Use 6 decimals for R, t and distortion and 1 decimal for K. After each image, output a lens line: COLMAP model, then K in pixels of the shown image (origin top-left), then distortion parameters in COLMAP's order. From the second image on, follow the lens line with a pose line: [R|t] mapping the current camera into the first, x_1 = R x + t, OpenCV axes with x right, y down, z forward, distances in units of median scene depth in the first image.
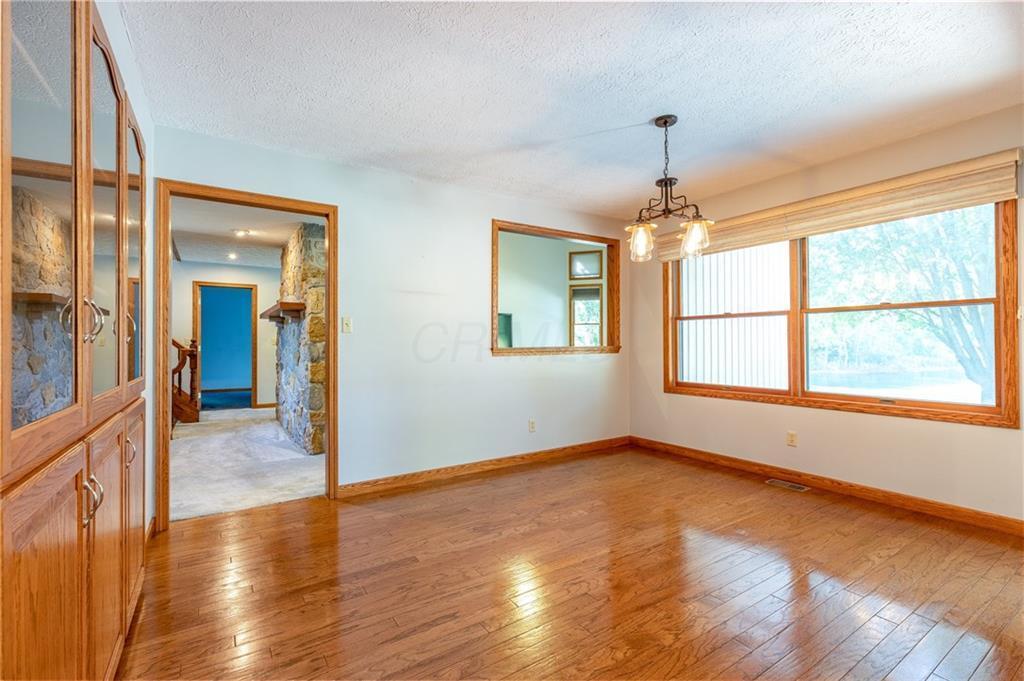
lens RADIAL K [[466.1, 0, 512.0], [0, 466.1, 342.3], [0, 0, 1]] dist [0.001020, 0.000933]
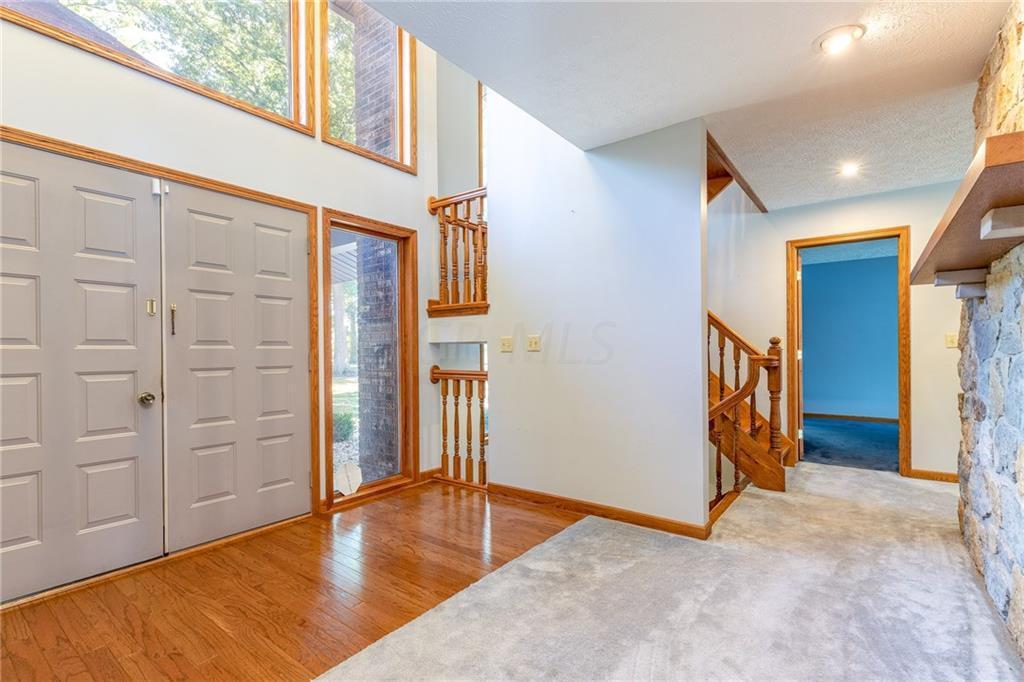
lens RADIAL K [[466.1, 0, 520.7], [0, 466.1, 348.0], [0, 0, 1]] dist [0.001020, 0.000933]
pose [[0.344871, -0.003130, -0.938645, -0.271694], [0.009221, 0.999957, 0.000054, 0.002220], [0.938605, -0.008674, 0.344885, 0.533113]]
